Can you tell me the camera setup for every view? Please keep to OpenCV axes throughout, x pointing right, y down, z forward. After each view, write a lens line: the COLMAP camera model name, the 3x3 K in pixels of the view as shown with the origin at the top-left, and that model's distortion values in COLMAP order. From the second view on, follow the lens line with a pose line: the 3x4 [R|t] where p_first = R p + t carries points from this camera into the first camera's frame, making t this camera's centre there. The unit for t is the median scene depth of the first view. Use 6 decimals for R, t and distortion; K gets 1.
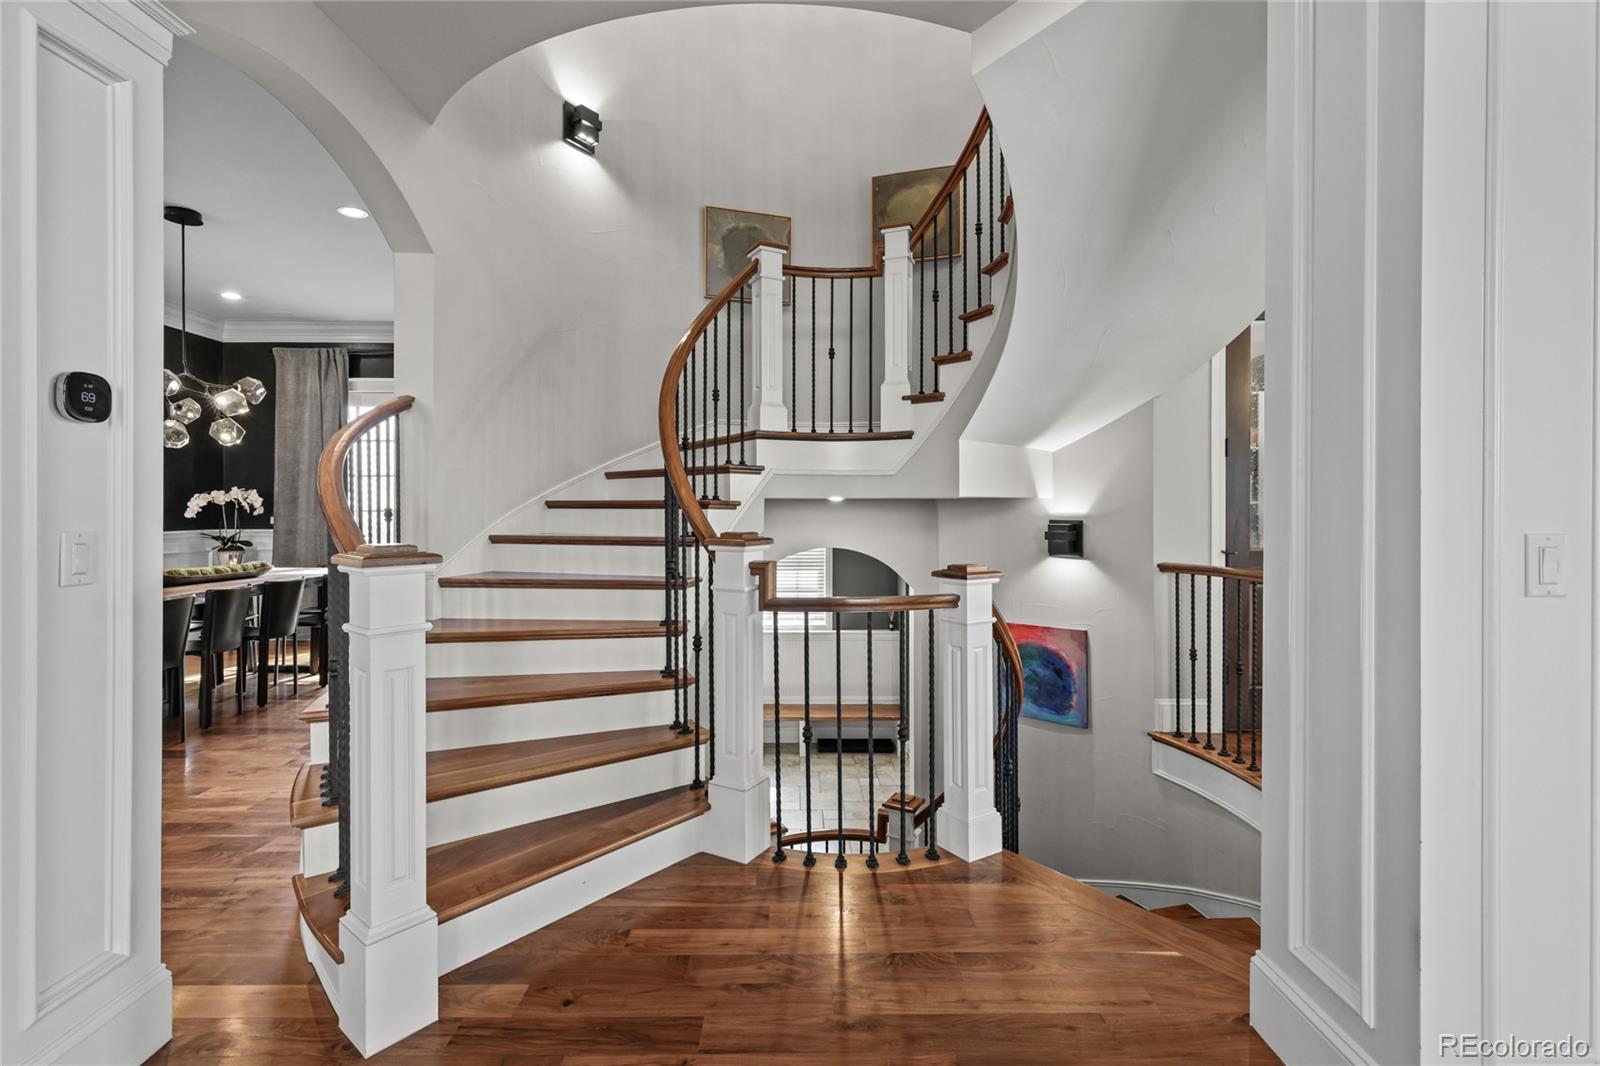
lens RADIAL K [[733.0, 0, 802.3], [0, 733.0, 510.2], [0, 0, 1]] dist [0.005409, -0.001664]
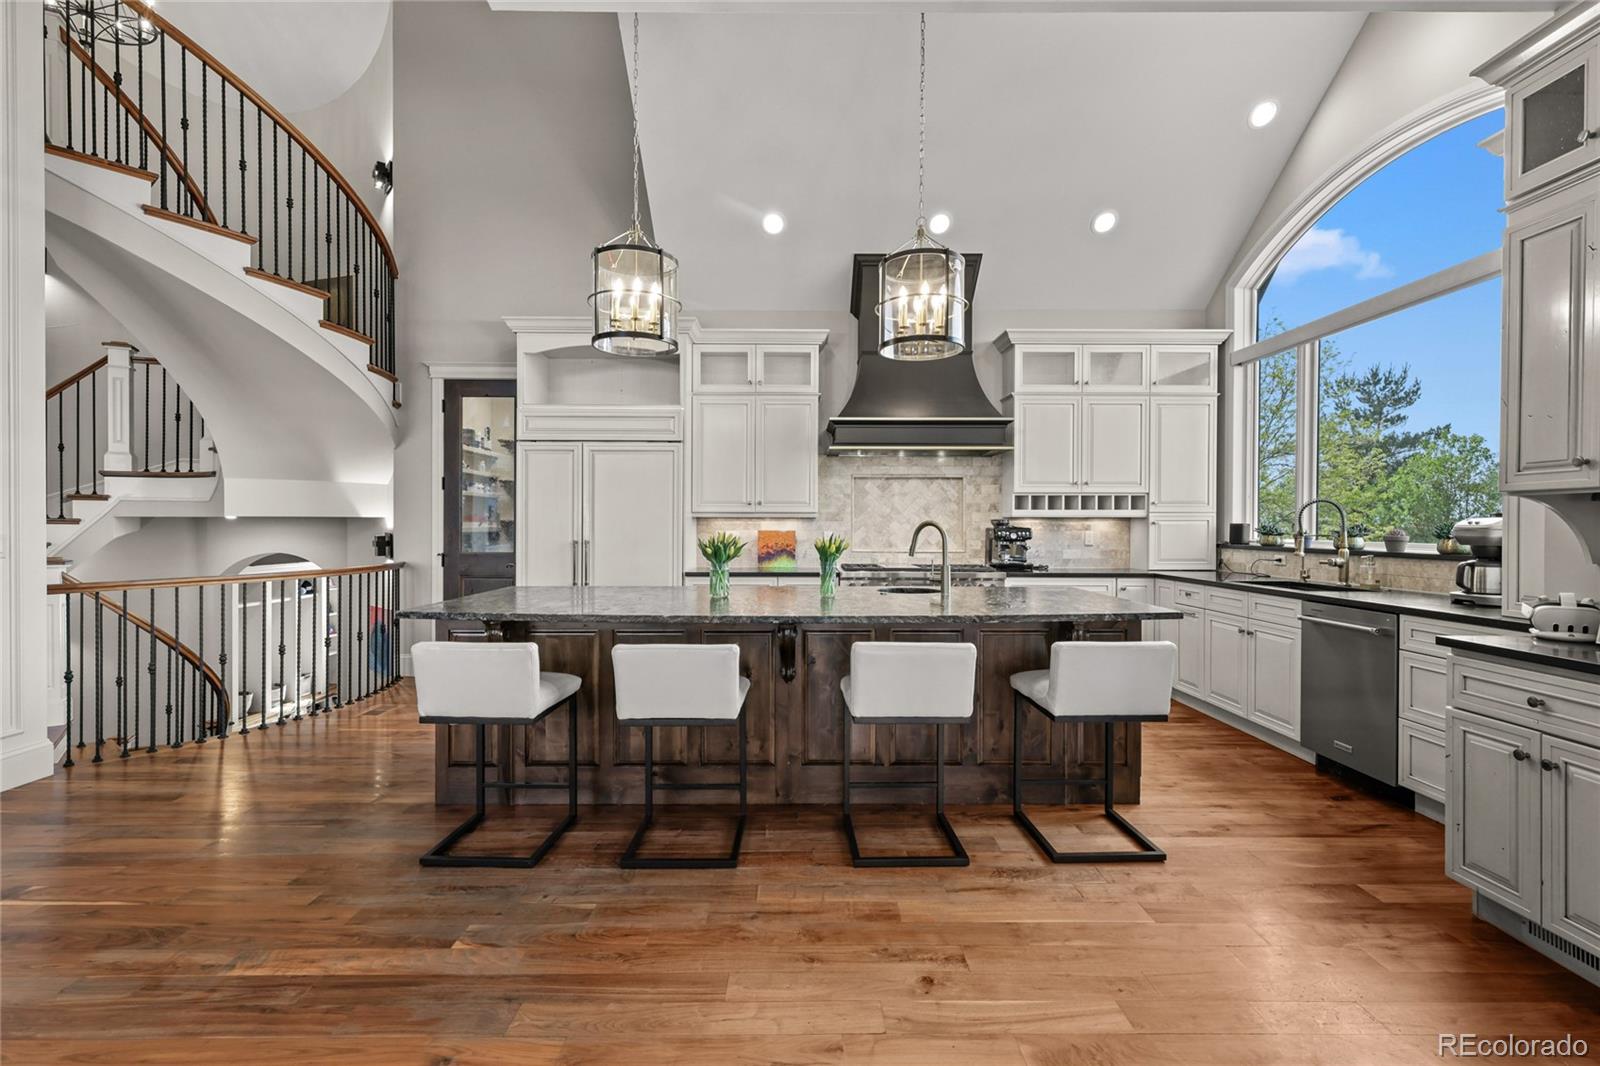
lens RADIAL K [[733.0, 0, 798.0], [0, 733.0, 525.8], [0, 0, 1]] dist [0.005409, -0.001664]
pose [[0.999969, 0.004906, 0.006106, 1.159808], [-0.004900, 0.999988, -0.000983, -0.003336], [-0.006111, 0.000953, 0.999981, -0.422007]]
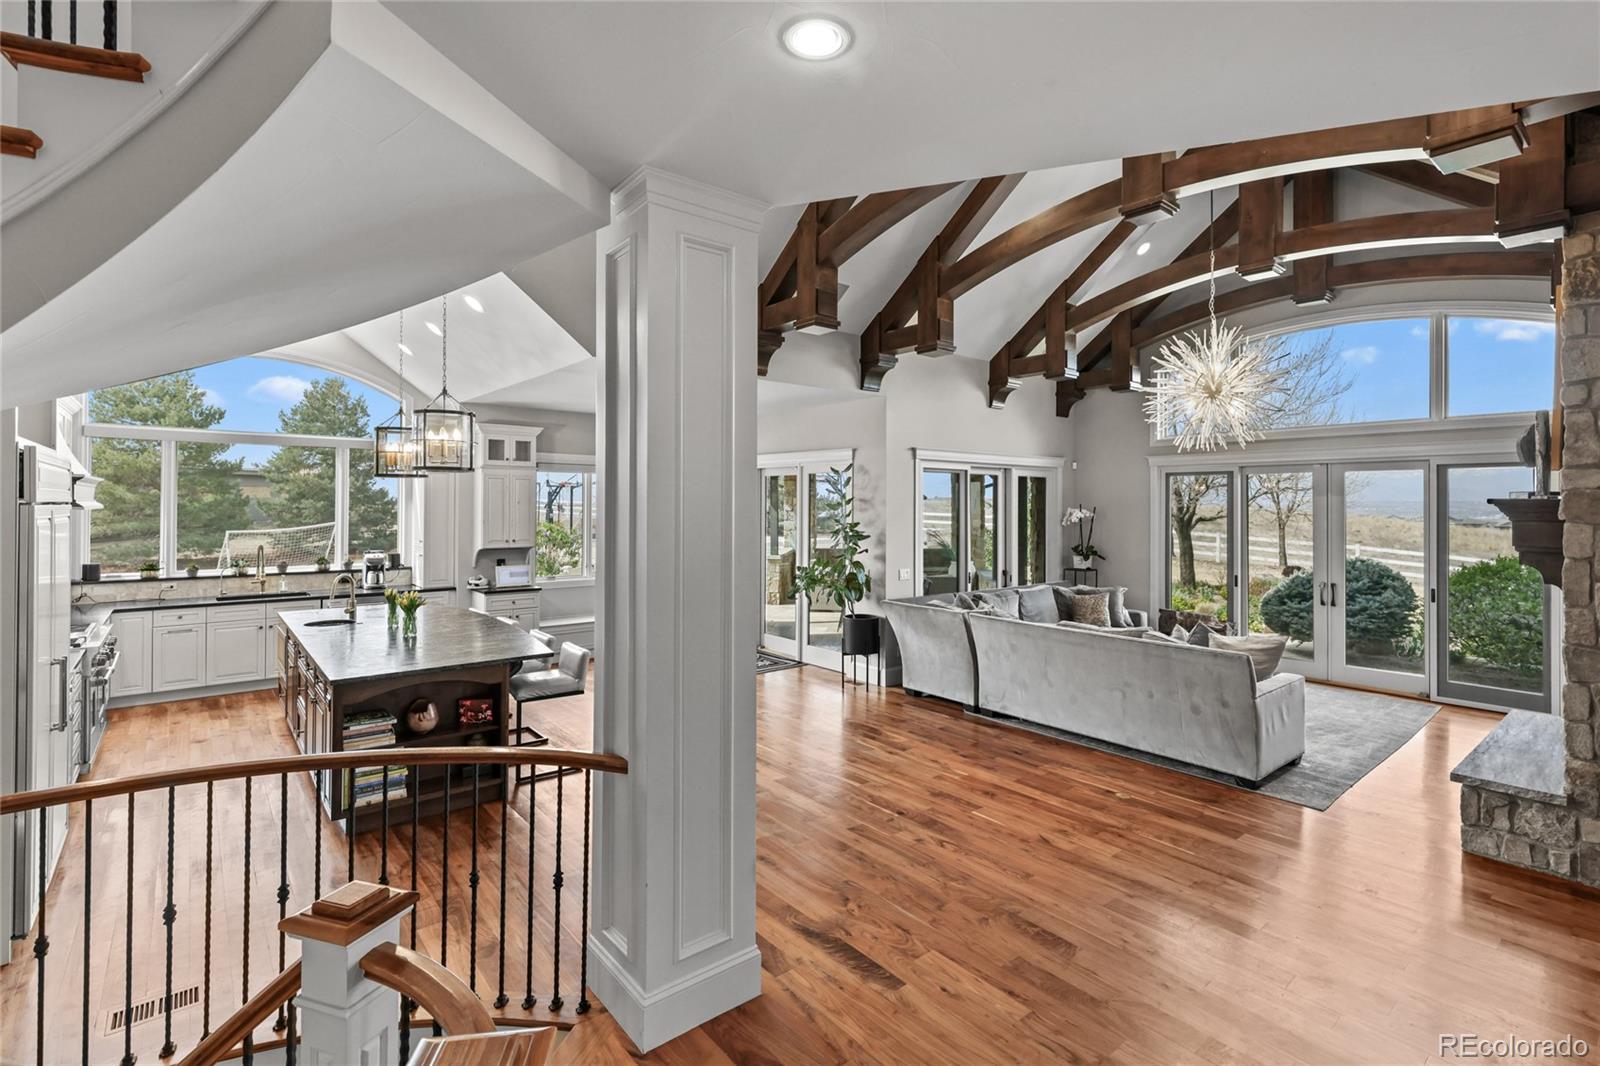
lens RADIAL K [[733.0, 0, 816.2], [0, 733.0, 499.4], [0, 0, 1]] dist [0.005409, -0.001664]
pose [[-0.650727, 0.002965, 0.759306, -0.268432], [-0.003683, 0.999968, -0.007061, -0.143589], [-0.759303, -0.007391, -0.650695, 0.665763]]
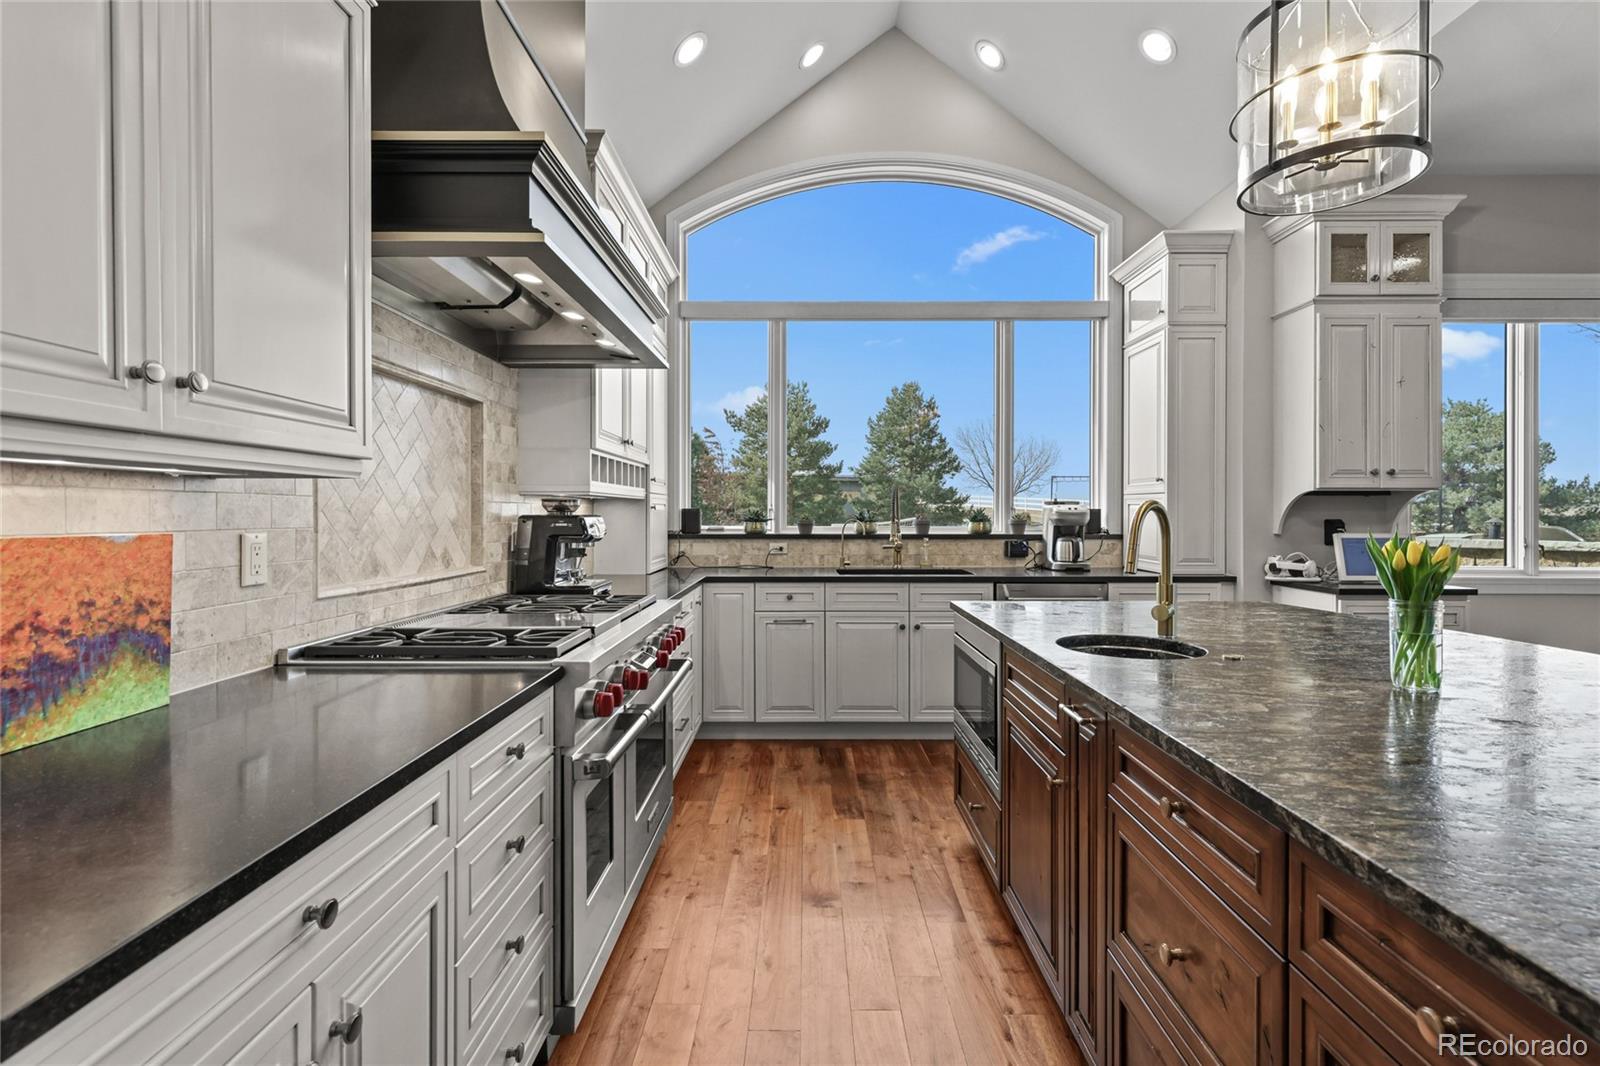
lens RADIAL K [[733.0, 0, 804.4], [0, 733.0, 526.0], [0, 0, 1]] dist [0.005409, -0.001664]
pose [[0.000068, -0.015312, 0.999883, 0.878486], [0.000515, 0.999883, 0.015312, -0.003226], [-1.000000, 0.000514, 0.000076, 0.655855]]
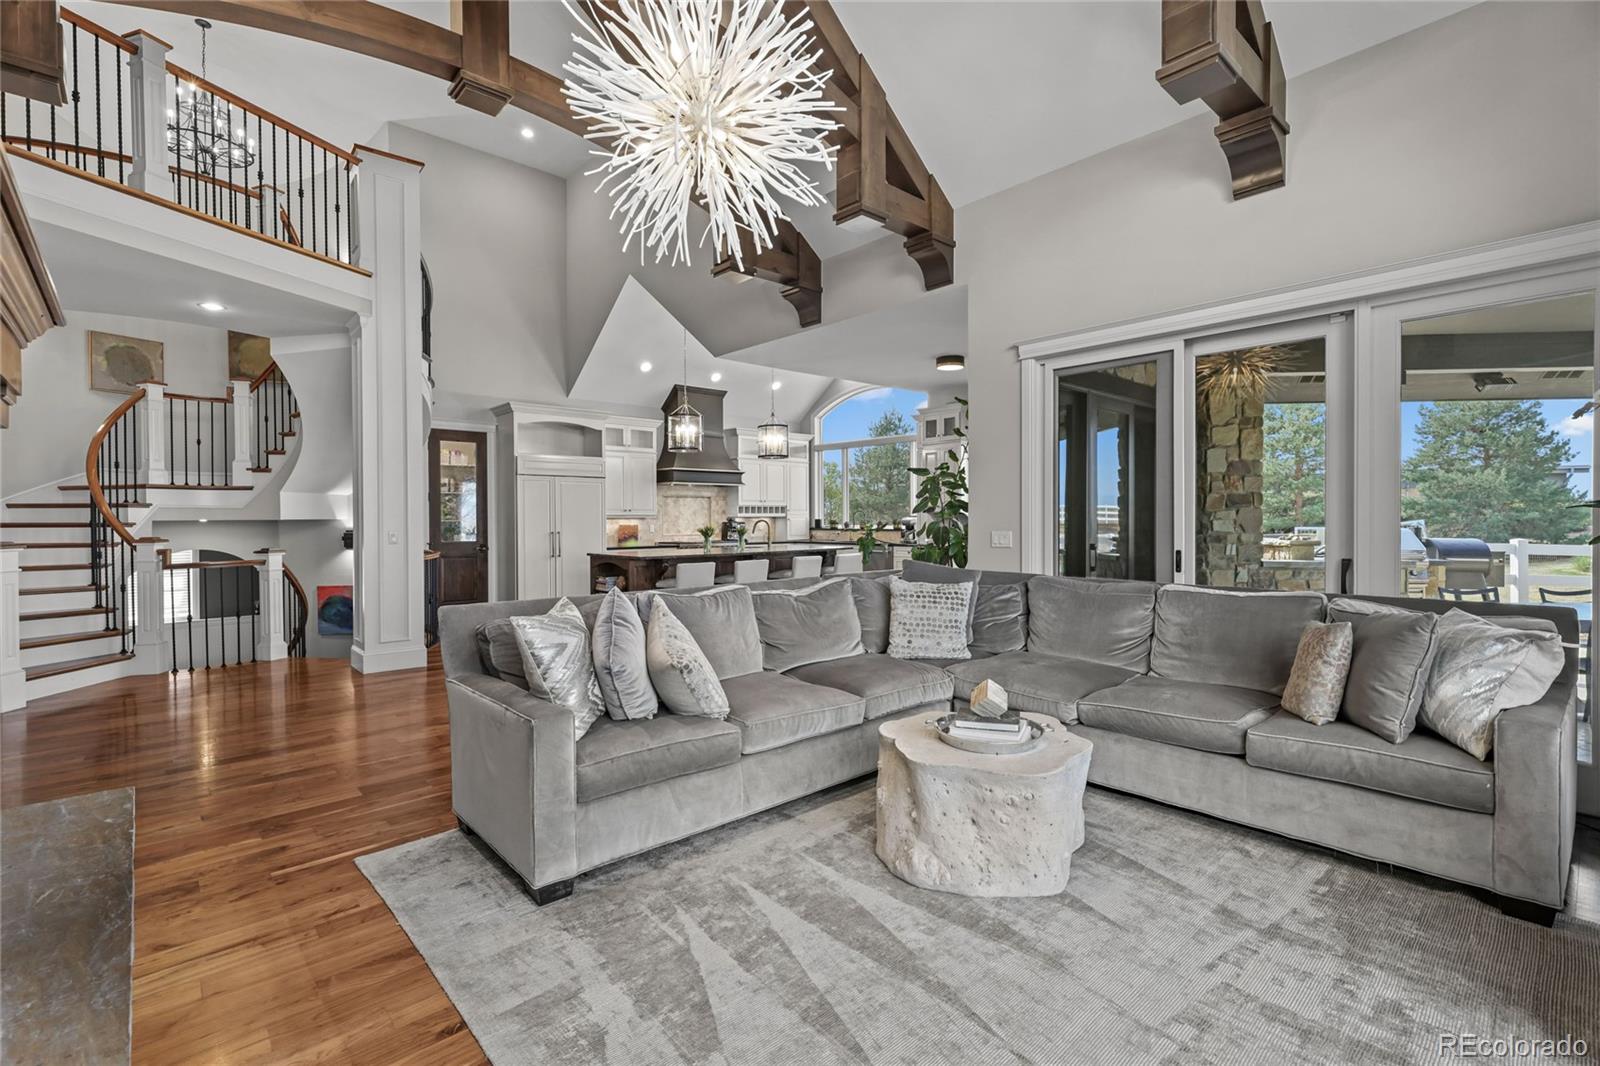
lens RADIAL K [[733.0, 0, 807.1], [0, 733.0, 527.0], [0, 0, 1]] dist [0.005409, -0.001664]
pose [[0.739822, -0.010050, 0.672727, -0.068751], [0.005914, 0.999947, 0.008435, -0.005910], [-0.672776, -0.002262, 0.739843, -1.294975]]
